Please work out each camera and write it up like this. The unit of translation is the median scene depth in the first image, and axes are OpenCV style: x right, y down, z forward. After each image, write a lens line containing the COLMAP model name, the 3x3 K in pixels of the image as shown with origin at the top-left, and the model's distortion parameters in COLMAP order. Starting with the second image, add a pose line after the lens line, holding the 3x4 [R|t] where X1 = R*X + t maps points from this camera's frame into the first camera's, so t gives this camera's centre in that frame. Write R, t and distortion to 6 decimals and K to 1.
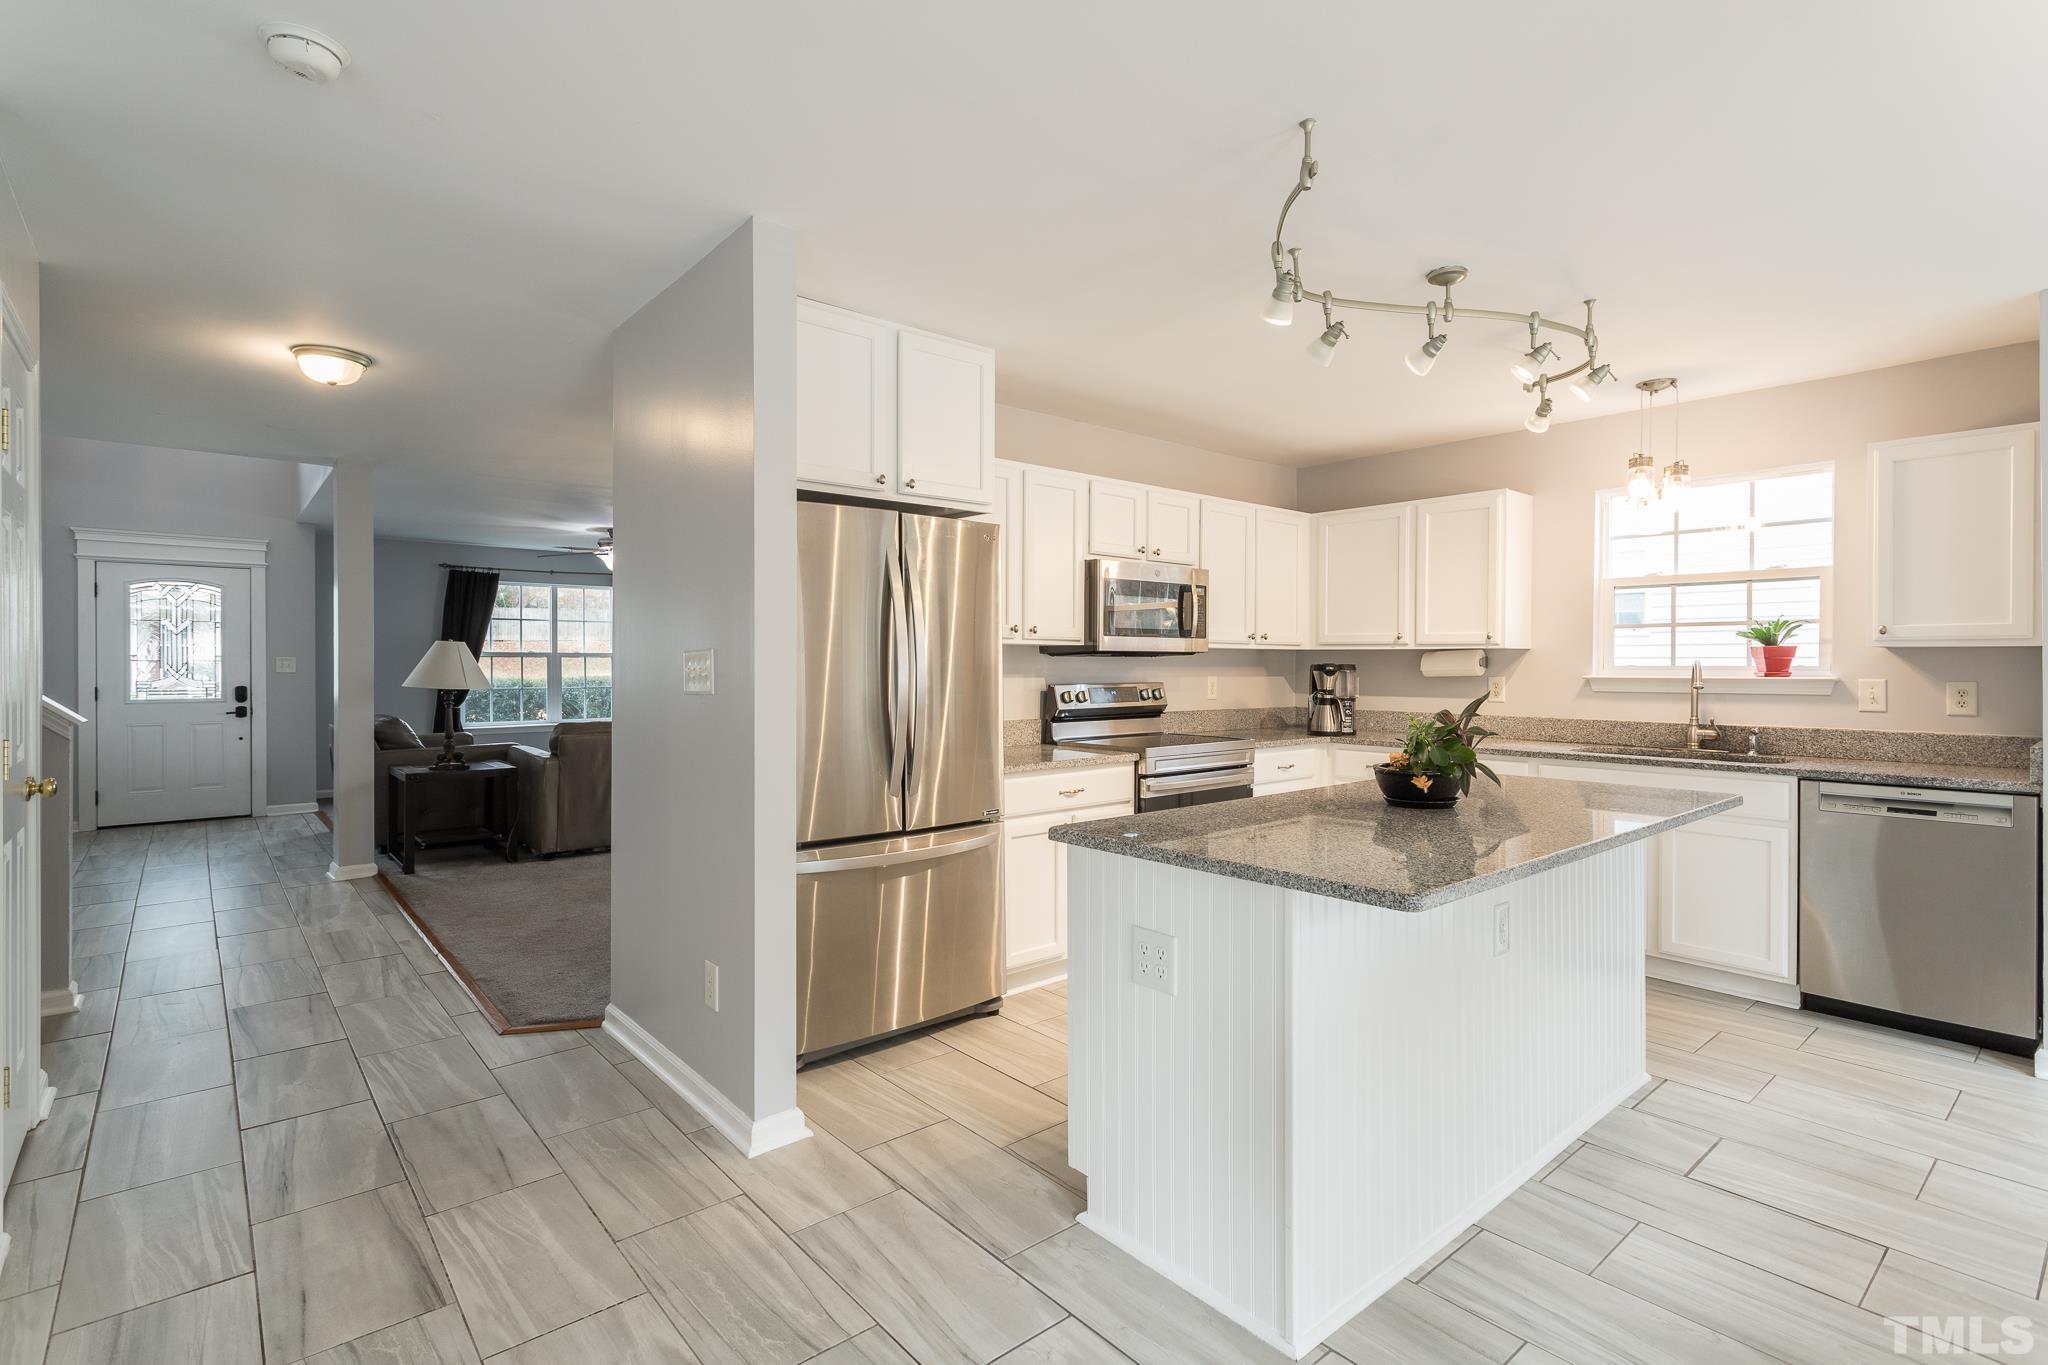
lens RADIAL K [[987.6, 0, 1018.6], [0, 987.6, 664.1], [0, 0, 1]] dist [-0.001245, -0.000037]
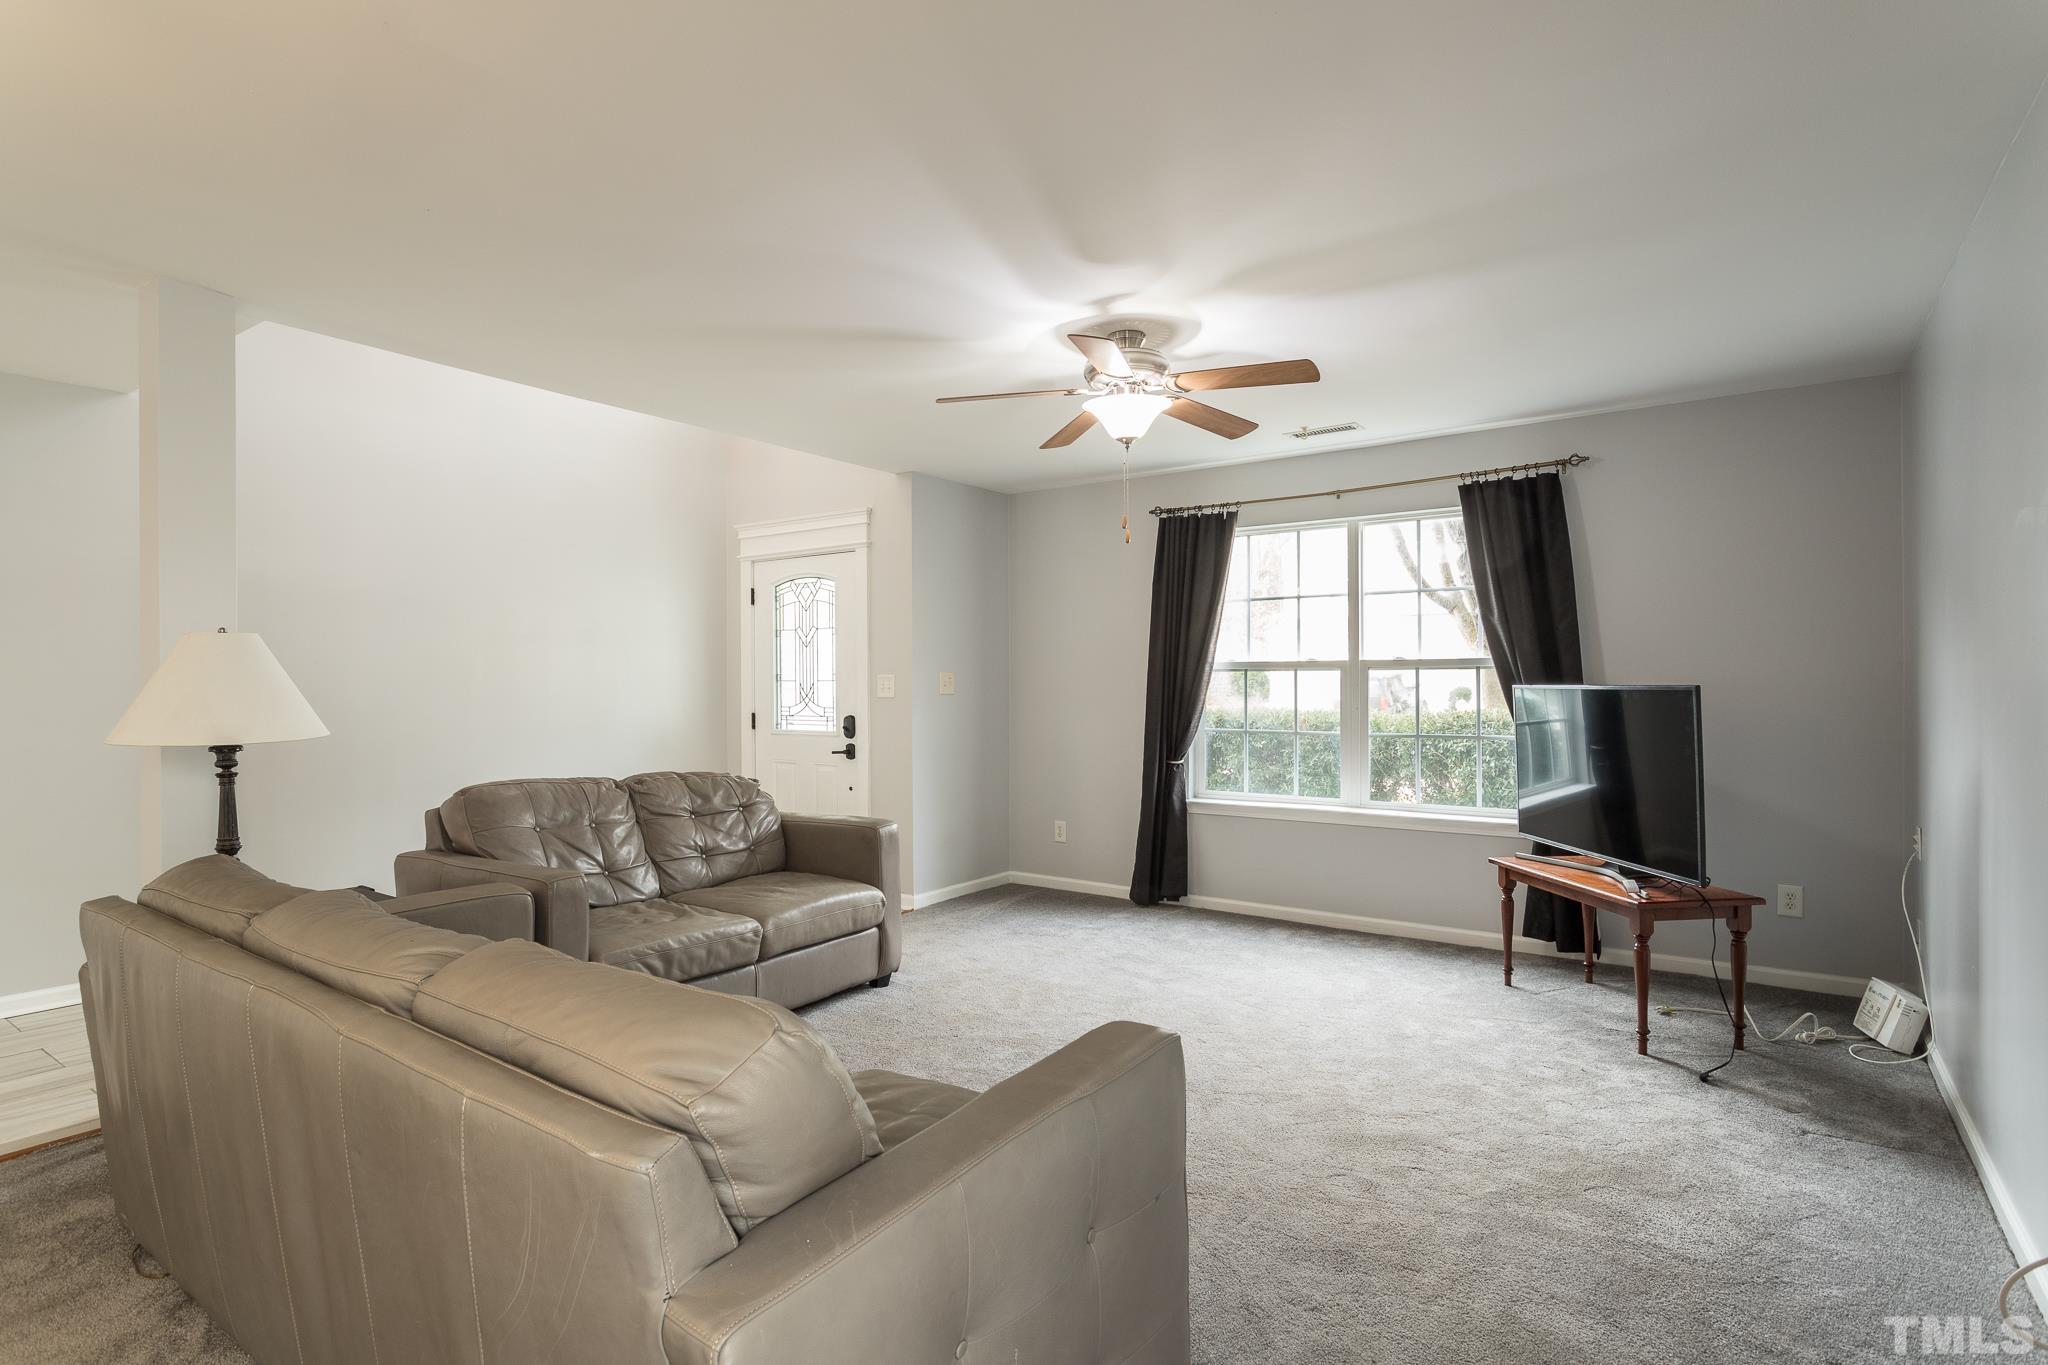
lens RADIAL K [[1033.2, 0, 1024.0], [0, 1033.2, 682.5], [0, 0, 1]] dist [-0.009412, 0.001409]
pose [[0.258002, -0.003276, -0.966139, -0.030797], [0.002033, 0.999994, -0.002848, 0.000715], [0.966142, -0.001229, 0.258007, 0.928935]]
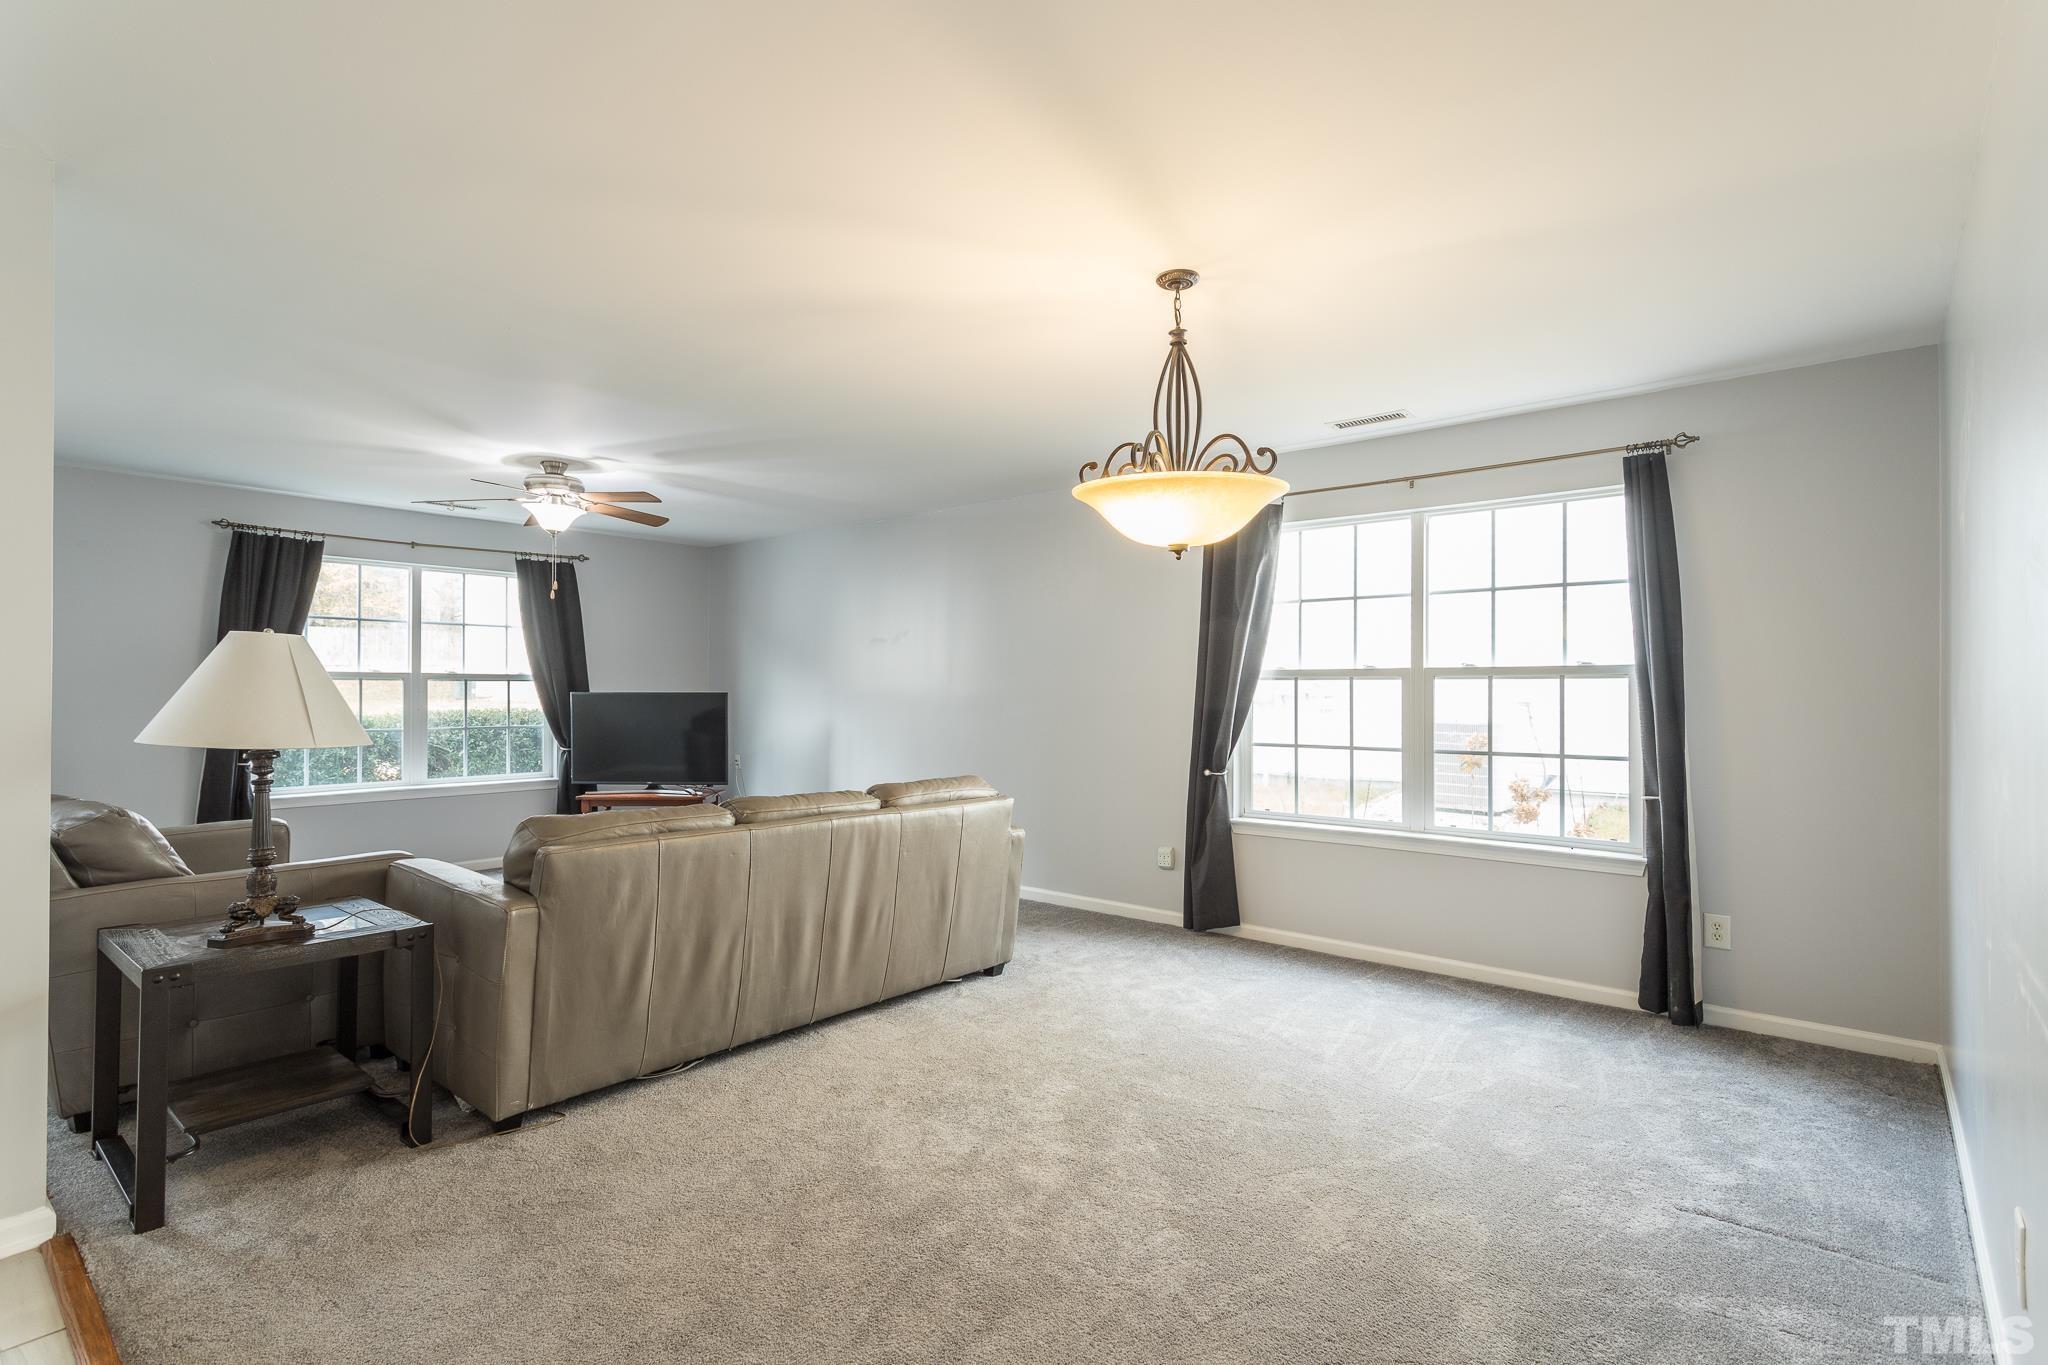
lens RADIAL K [[999.5, 0, 1029.8], [0, 999.5, 676.9], [0, 0, 1]] dist [0.002277, -0.001965]
pose [[0.985986, 0.004108, 0.166777, -0.248162], [-0.001450, 0.999870, -0.016057, 0.001065], [-0.166821, 0.015590, 0.985864, 0.399791]]
